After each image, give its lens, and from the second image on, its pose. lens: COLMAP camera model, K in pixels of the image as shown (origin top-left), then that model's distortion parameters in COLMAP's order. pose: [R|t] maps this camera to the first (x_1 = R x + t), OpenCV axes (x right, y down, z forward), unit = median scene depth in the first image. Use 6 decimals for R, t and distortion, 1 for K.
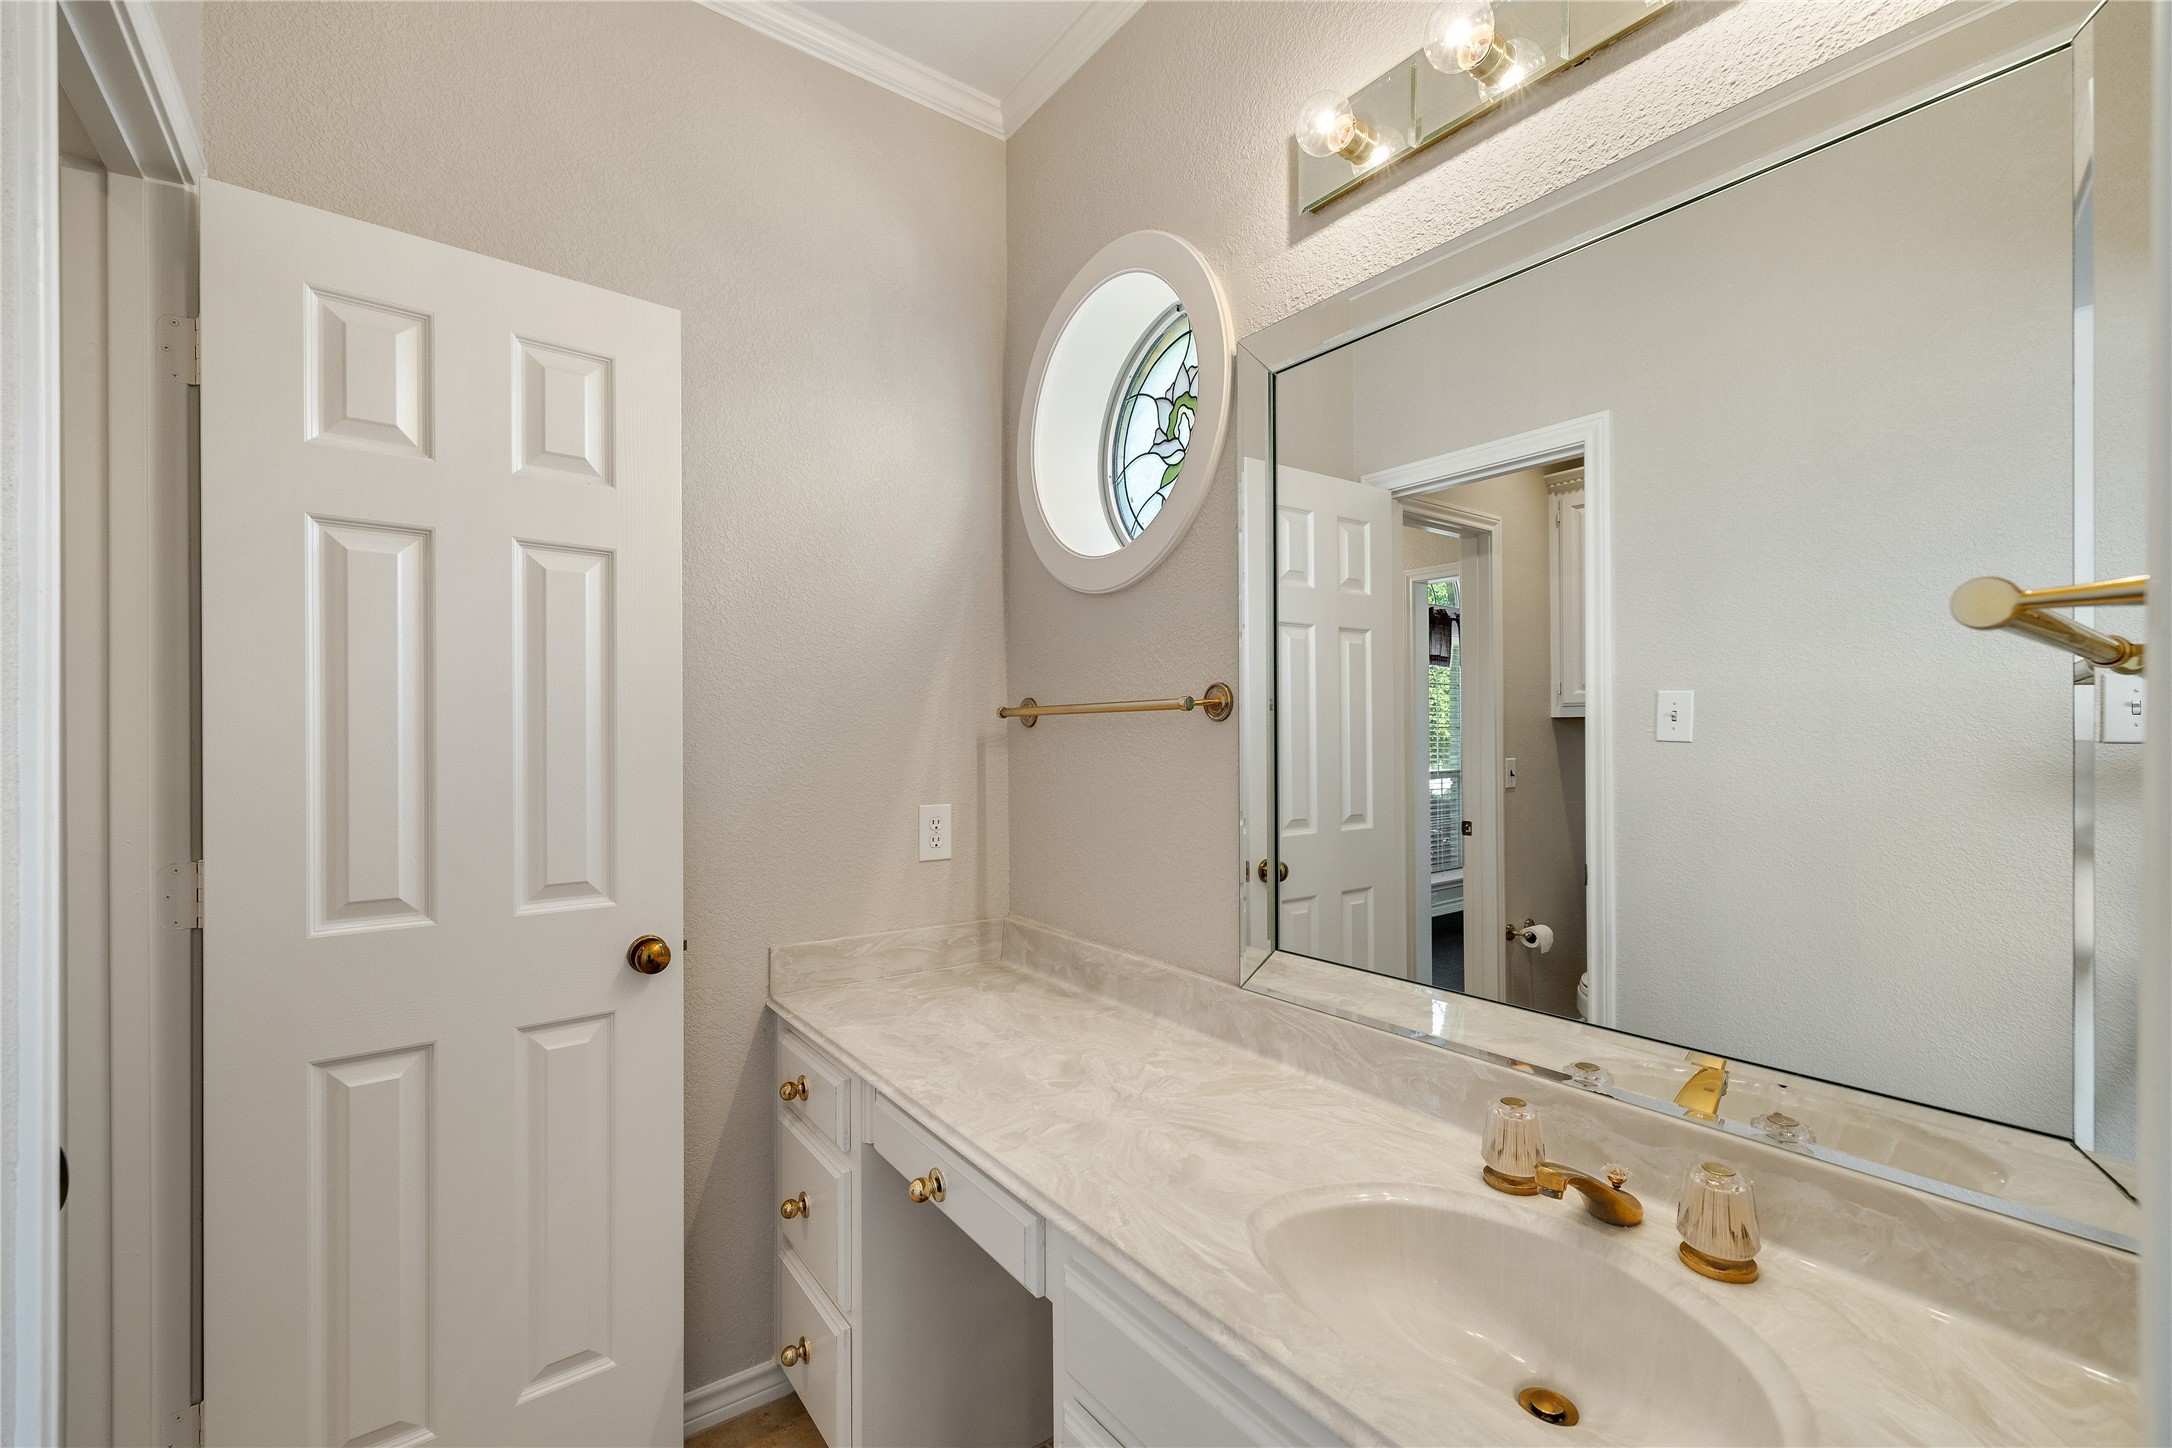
lens RADIAL K [[914.9, 0, 1094.5], [0, 914.9, 732.2], [0, 0, 1]] dist [0.002050, -0.000242]
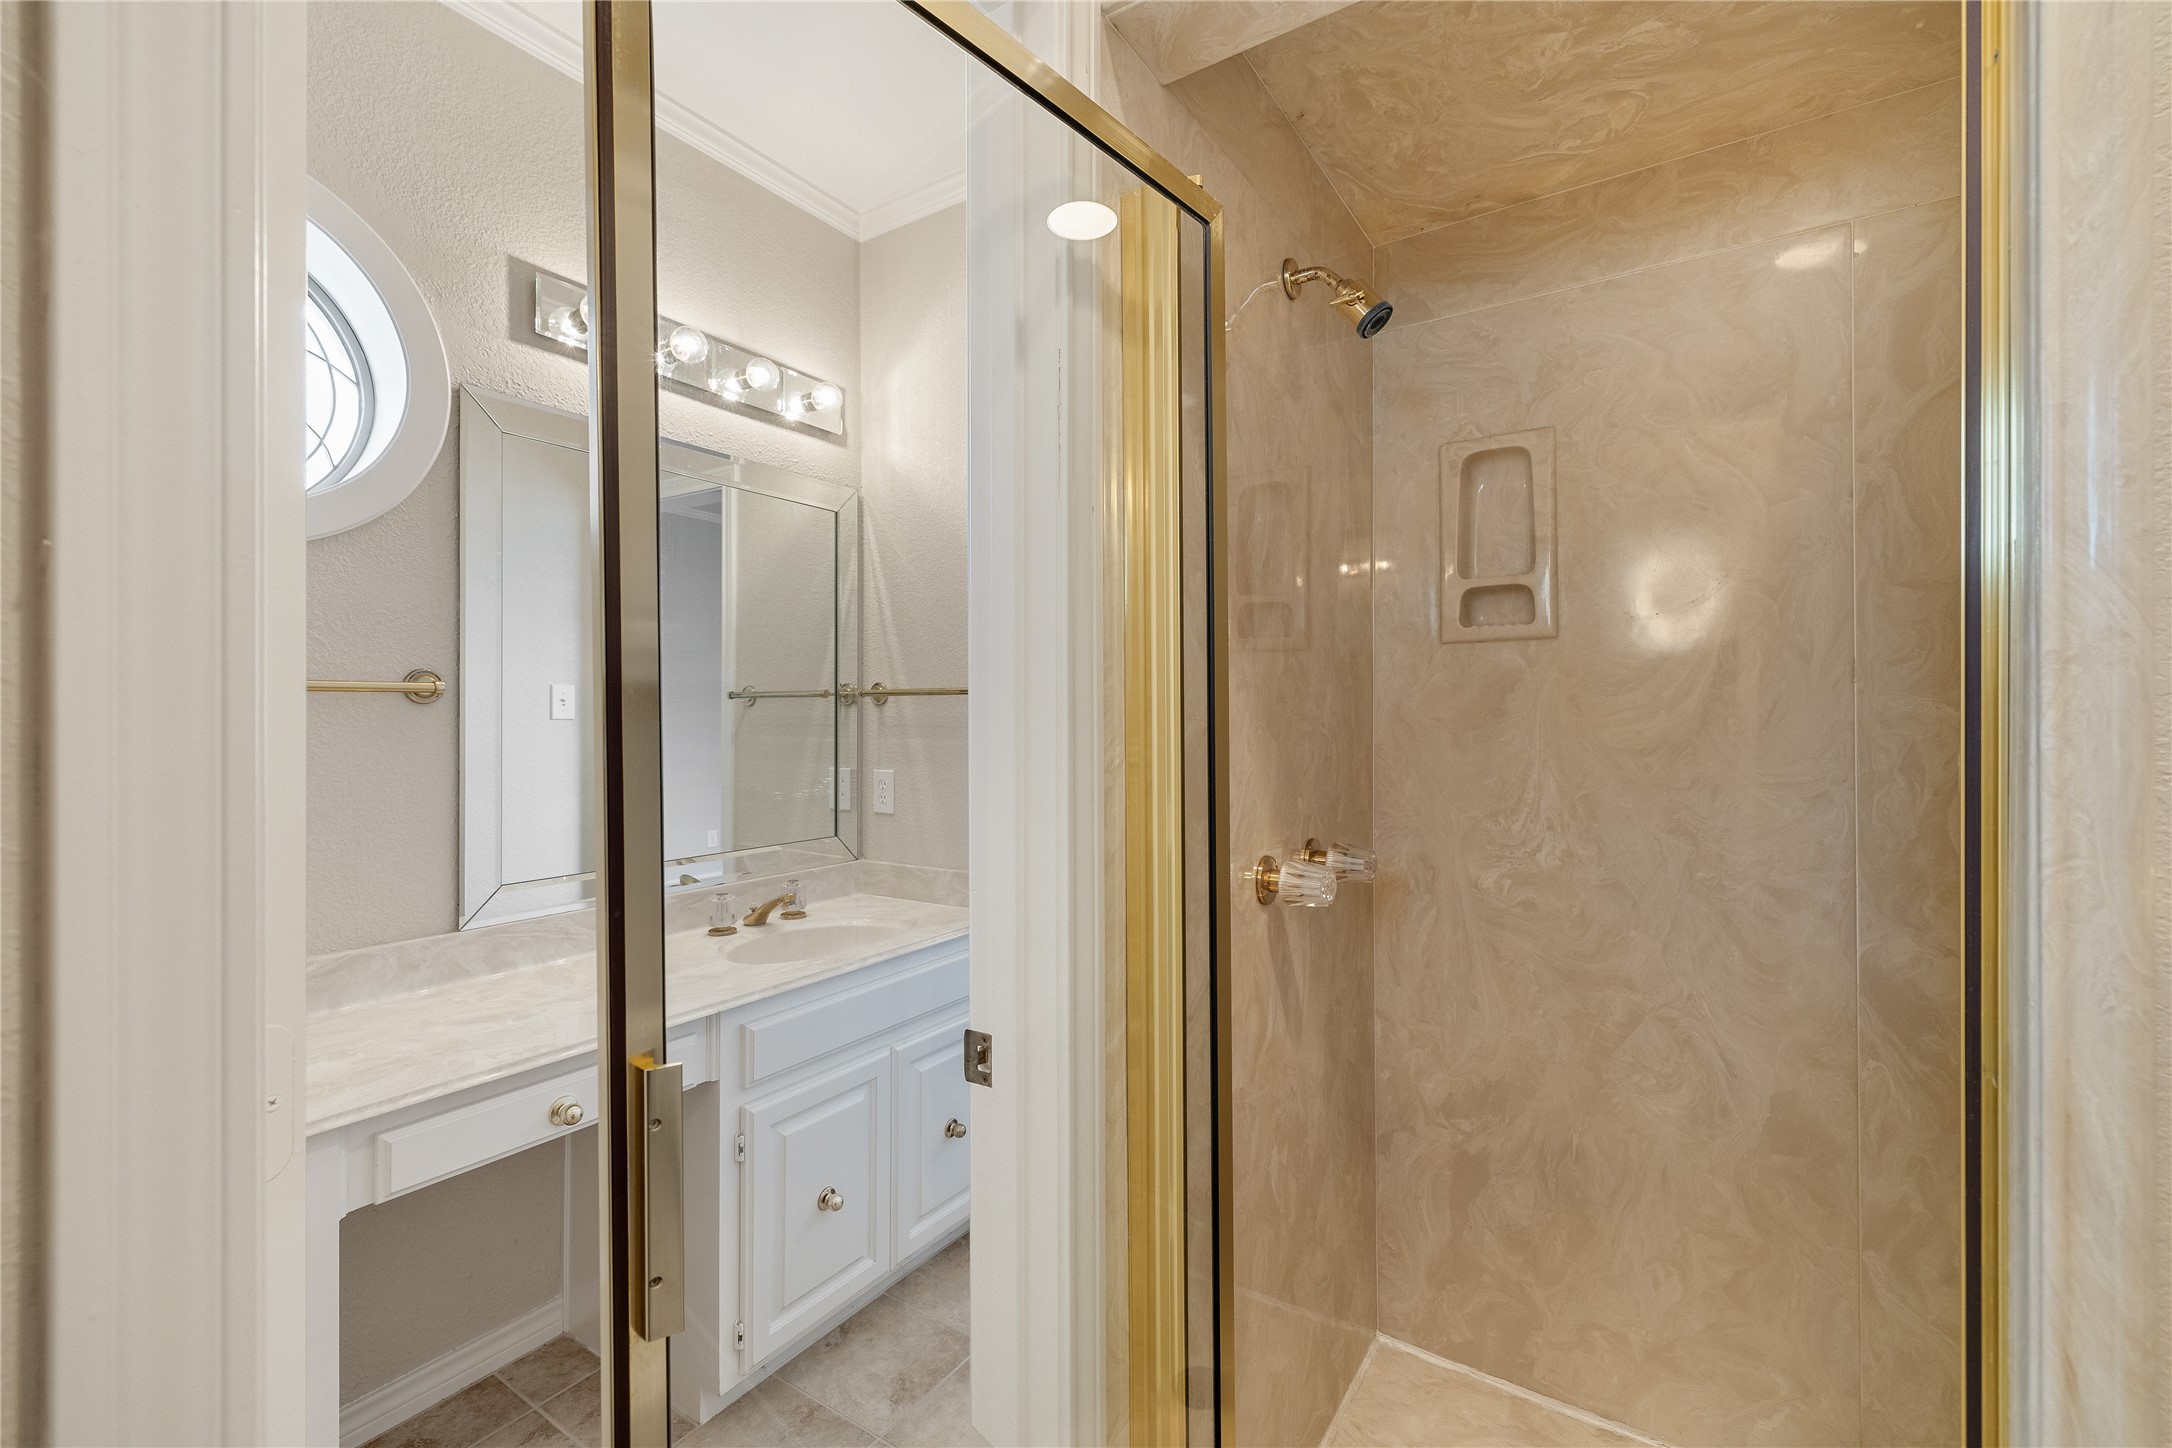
lens RADIAL K [[914.9, 0, 1094.5], [0, 914.9, 732.2], [0, 0, 1]] dist [0.002050, -0.000242]
pose [[-0.349567, -0.022362, 0.936644, -1.257846], [-0.009016, 0.999749, 0.020504, -0.010335], [-0.936868, -0.001277, -0.349681, 0.658057]]
